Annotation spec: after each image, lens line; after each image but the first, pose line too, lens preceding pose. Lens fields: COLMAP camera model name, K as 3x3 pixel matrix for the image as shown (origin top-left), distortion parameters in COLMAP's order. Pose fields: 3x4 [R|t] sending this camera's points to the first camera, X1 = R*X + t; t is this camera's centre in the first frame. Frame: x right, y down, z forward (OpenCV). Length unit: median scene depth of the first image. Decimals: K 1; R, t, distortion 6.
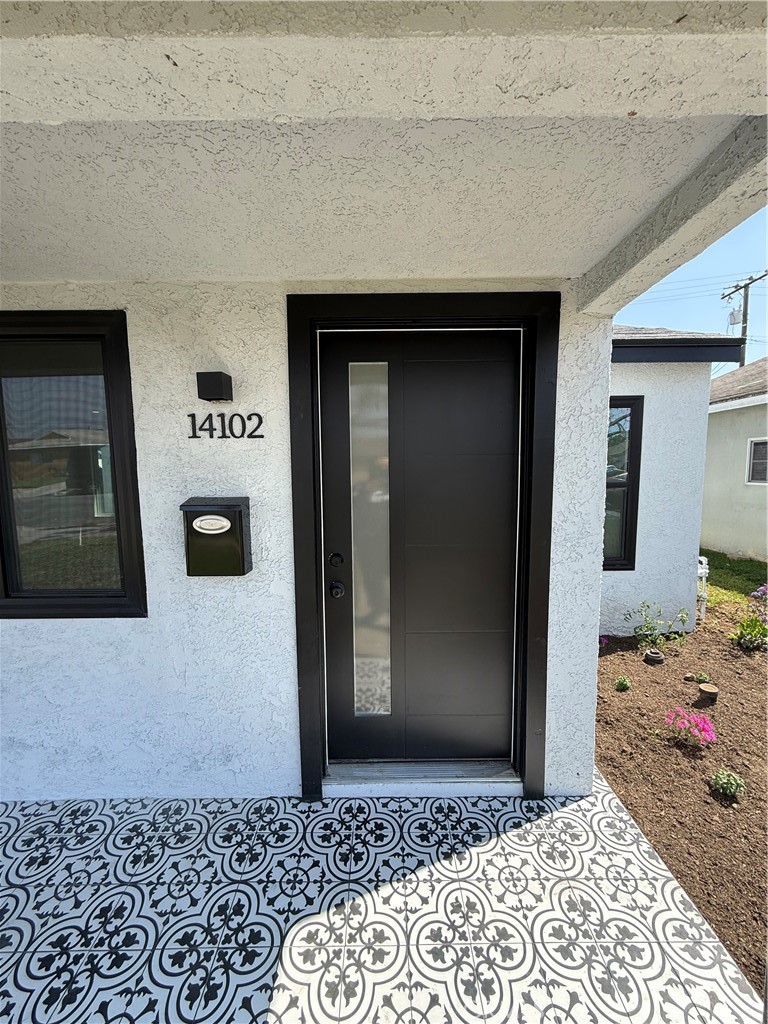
lens RADIAL K [[411.6, 0, 387.1], [0, 411.6, 511.2], [0, 0, 1]] dist [0.000828, 0.000294]
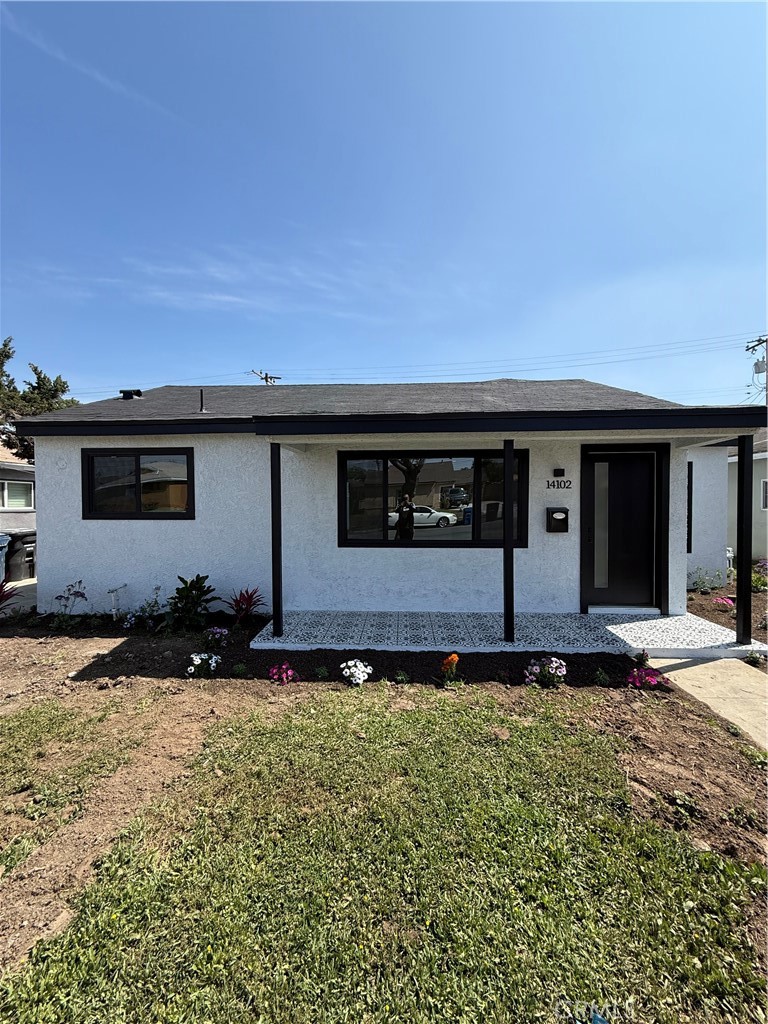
lens RADIAL K [[411.6, 0, 390.2], [0, 411.6, 510.3], [0, 0, 1]] dist [0.000828, 0.000294]
pose [[0.998479, 0.002226, -0.055087, -1.473296], [-0.006403, 0.997106, -0.075756, 0.227666], [0.054759, 0.075994, 0.995604, -2.117132]]
